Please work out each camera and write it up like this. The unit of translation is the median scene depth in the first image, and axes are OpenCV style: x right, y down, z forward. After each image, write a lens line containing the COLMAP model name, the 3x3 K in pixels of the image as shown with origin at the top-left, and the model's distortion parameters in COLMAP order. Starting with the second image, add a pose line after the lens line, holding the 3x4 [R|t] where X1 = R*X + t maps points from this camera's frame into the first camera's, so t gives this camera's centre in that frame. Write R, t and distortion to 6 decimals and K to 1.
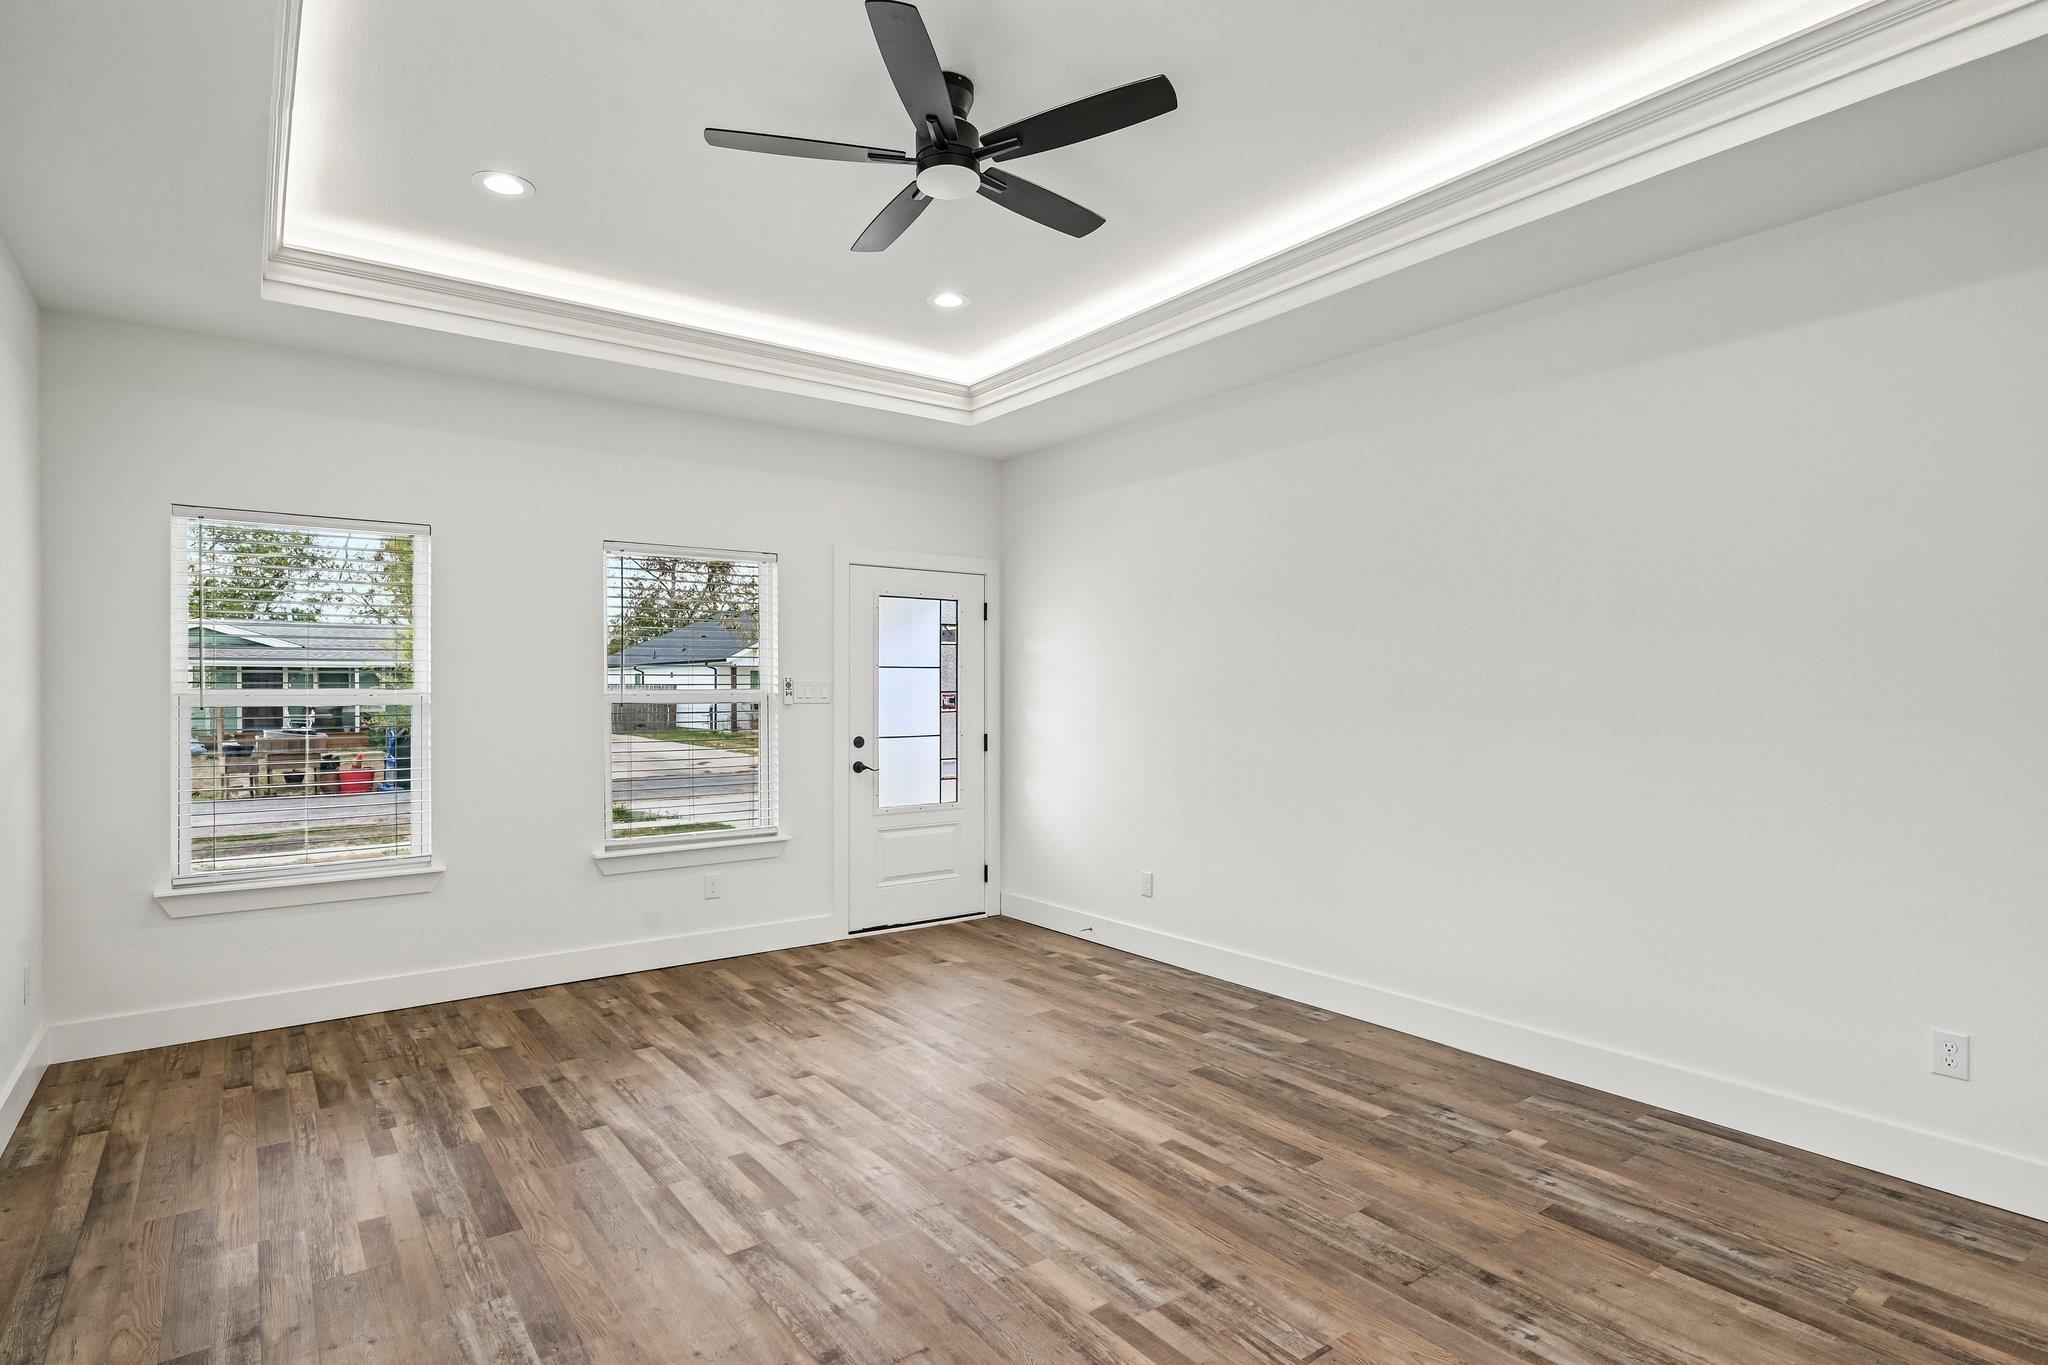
lens RADIAL K [[1051.2, 0, 1036.8], [0, 1051.2, 696.7], [0, 0, 1]] dist [-0.001045, -0.000567]
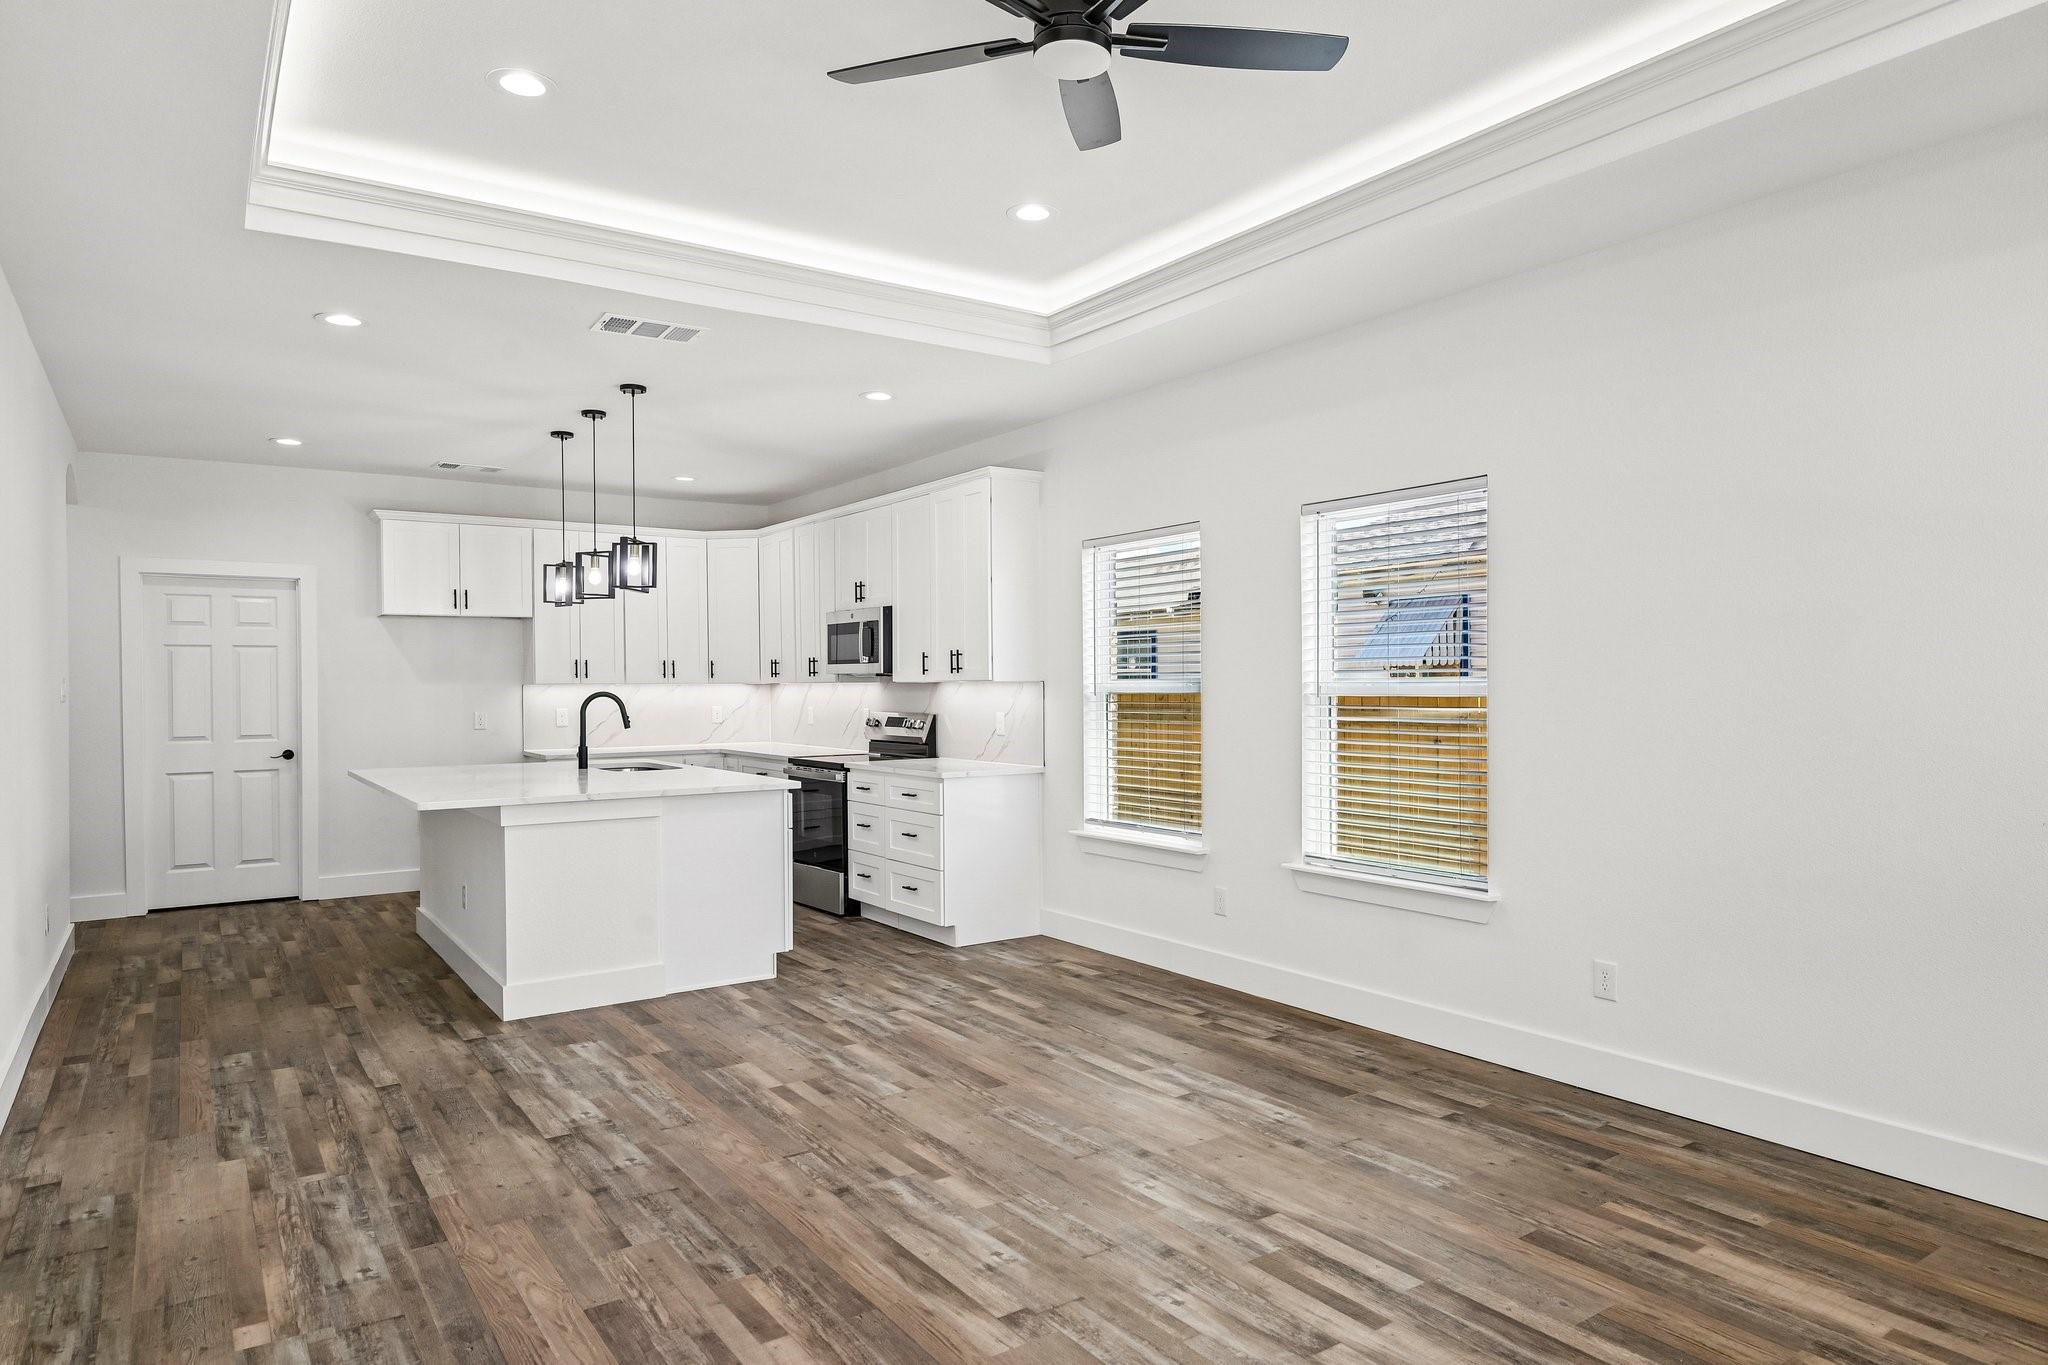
lens RADIAL K [[1226.6, 0, 1016.1], [0, 1226.6, 693.6], [0, 0, 1]] dist [-0.001830, -0.001481]
pose [[-0.998438, 0.006712, 0.055464, -0.081705], [0.007628, 0.999838, 0.016317, -0.010119], [-0.055345, 0.016715, -0.998327, 1.776664]]
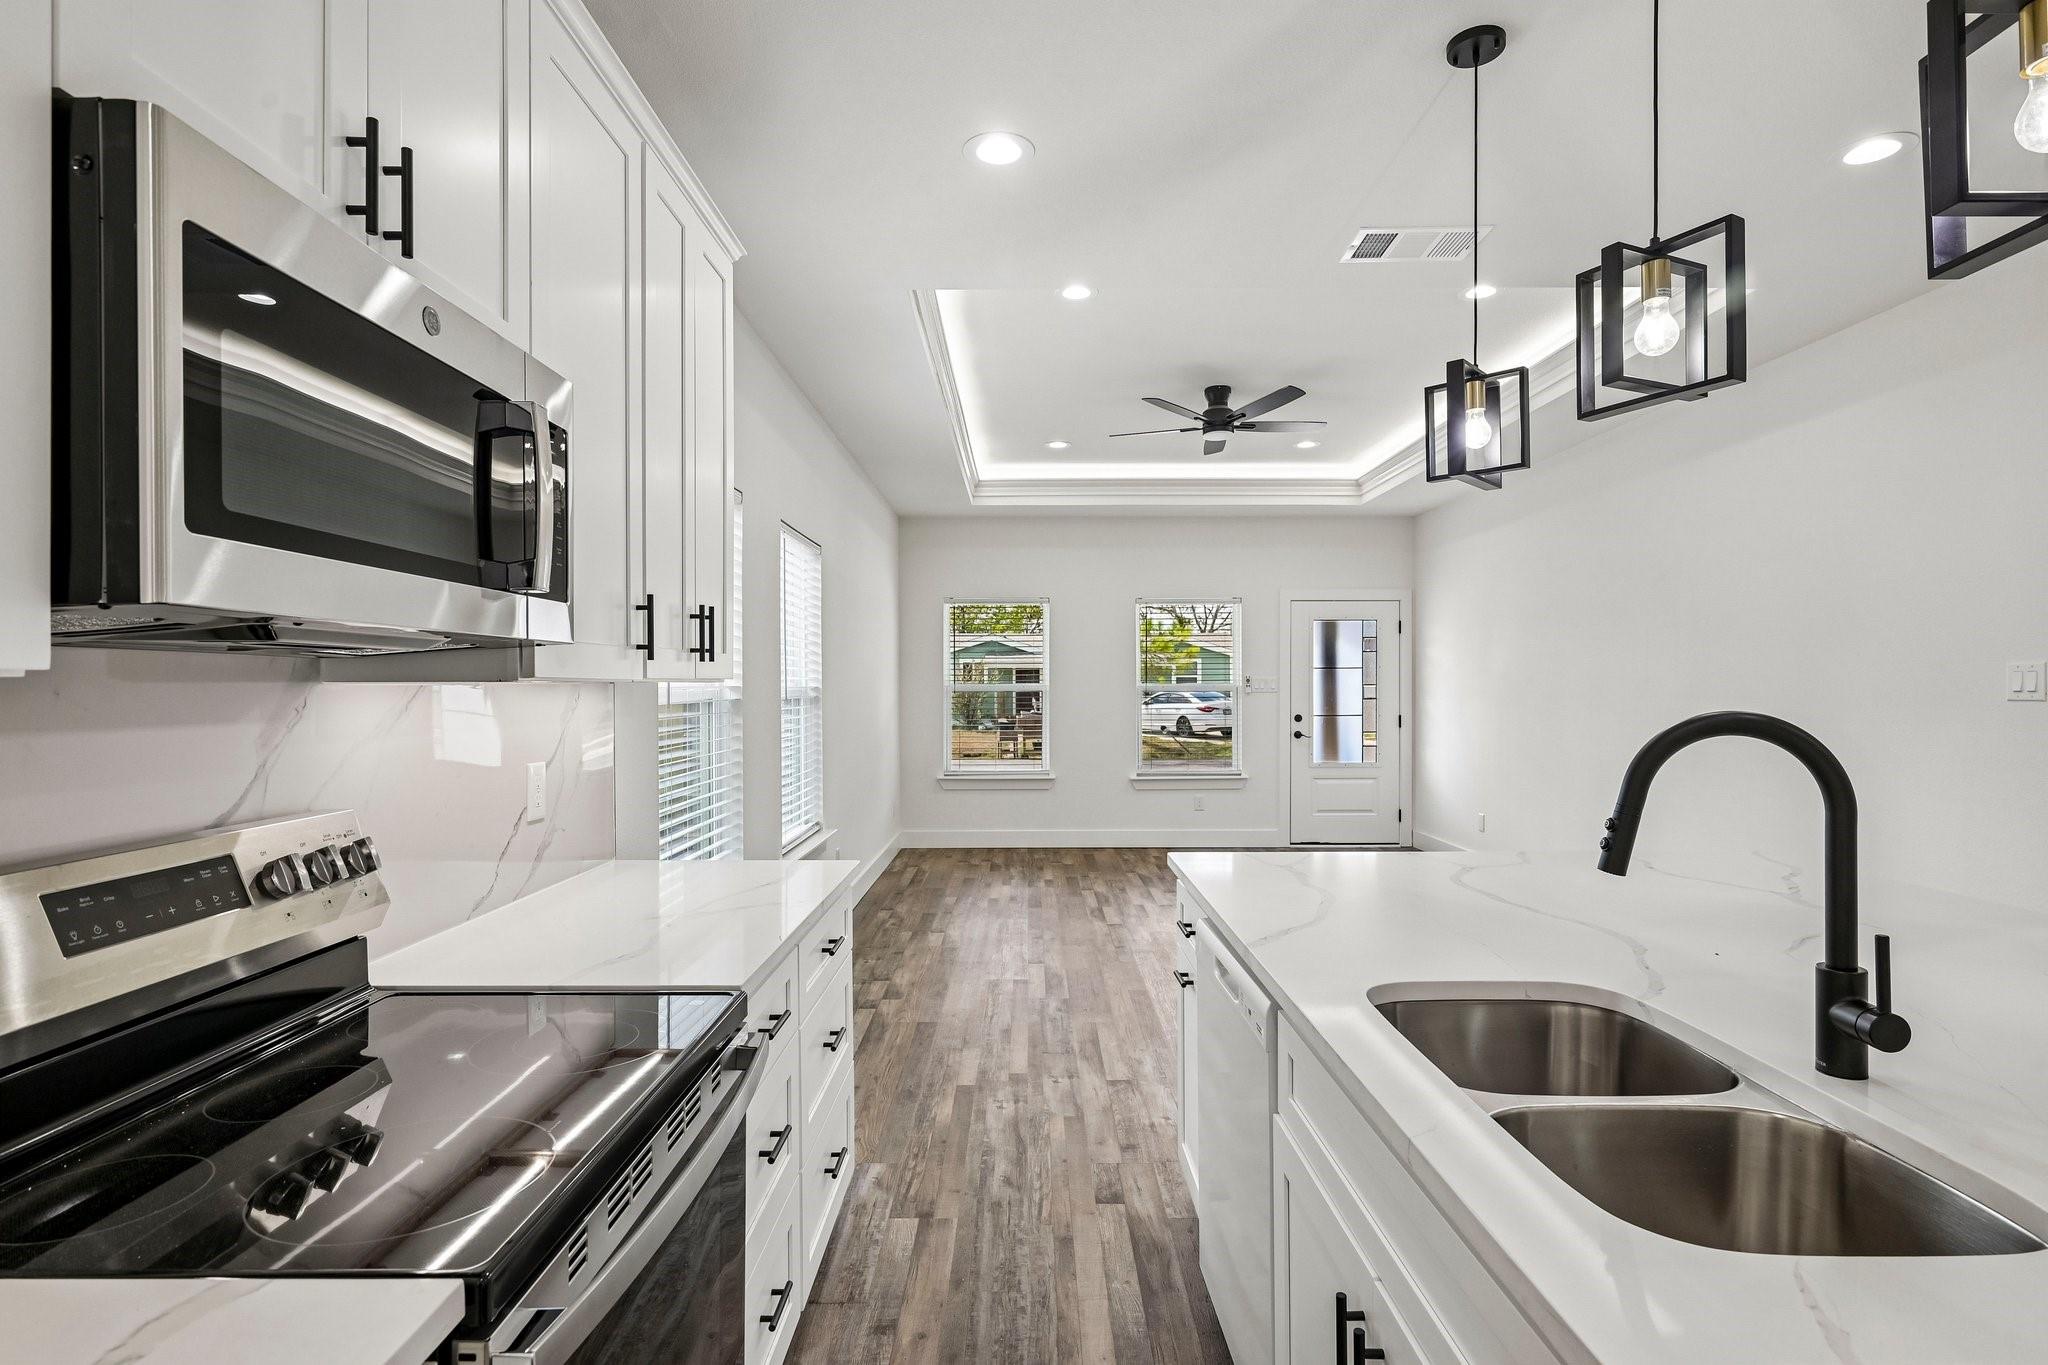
lens RADIAL K [[1051.2, 0, 1039.8], [0, 1051.2, 684.7], [0, 0, 1]] dist [-0.001045, -0.000567]
pose [[0.803010, 0.001346, -0.595964, 0.775196], [-0.005354, 0.999973, -0.004956, 0.008524], [0.595941, 0.007170, 0.802996, -0.771898]]
